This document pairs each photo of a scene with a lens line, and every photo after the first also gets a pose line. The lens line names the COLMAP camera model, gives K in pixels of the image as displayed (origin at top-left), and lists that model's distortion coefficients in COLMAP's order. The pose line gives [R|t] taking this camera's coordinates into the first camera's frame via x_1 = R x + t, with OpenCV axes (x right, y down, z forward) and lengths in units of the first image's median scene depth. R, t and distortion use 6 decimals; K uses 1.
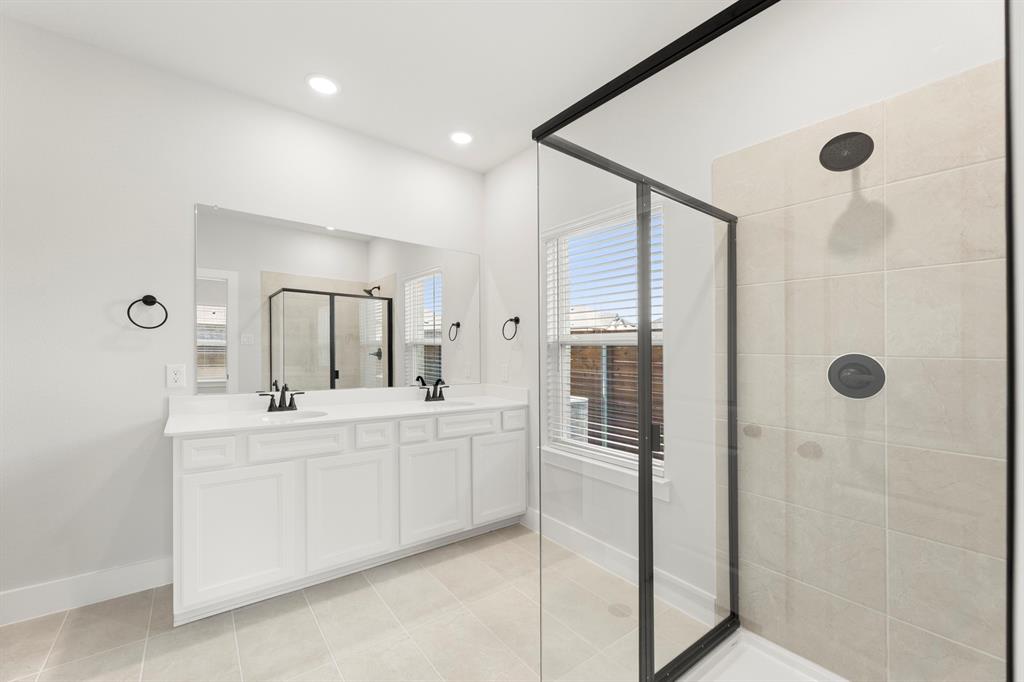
lens RADIAL K [[425.7, 0, 512.0], [0, 425.7, 341.0], [0, 0, 1]] dist [-0.000505, 0.000017]
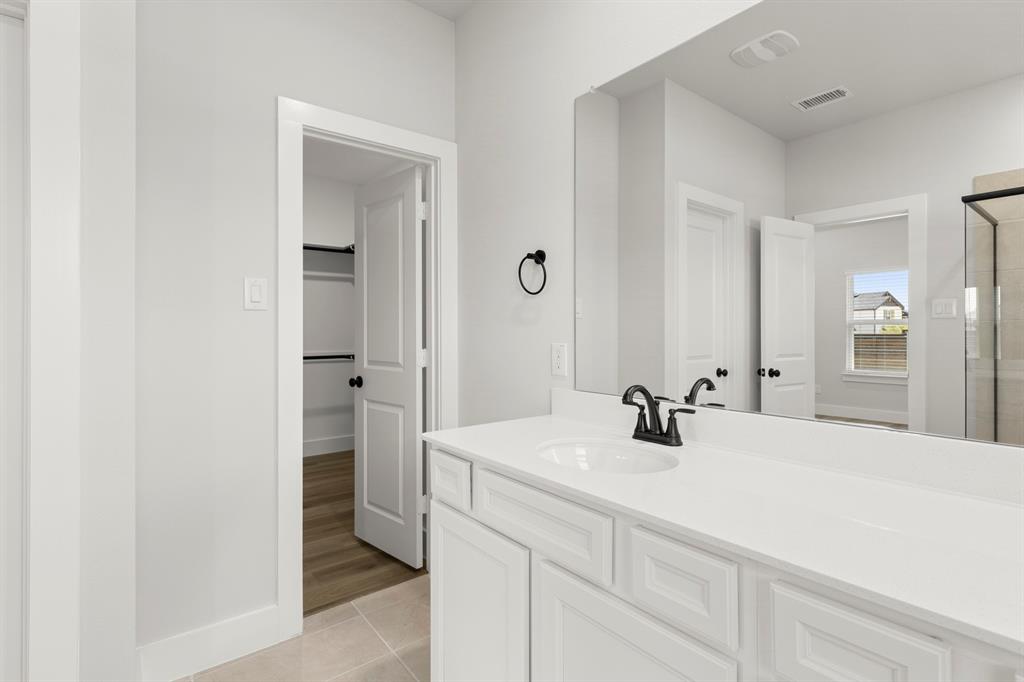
lens RADIAL K [[486.8, 0, 512.0], [0, 486.8, 341.0], [0, 0, 1]] dist [0.000016, 0.000017]
pose [[0.011808, -0.004552, -0.999920, 0.008933], [0.017284, 0.999841, -0.004348, 0.051072], [0.999781, -0.017232, 0.011884, 0.848815]]
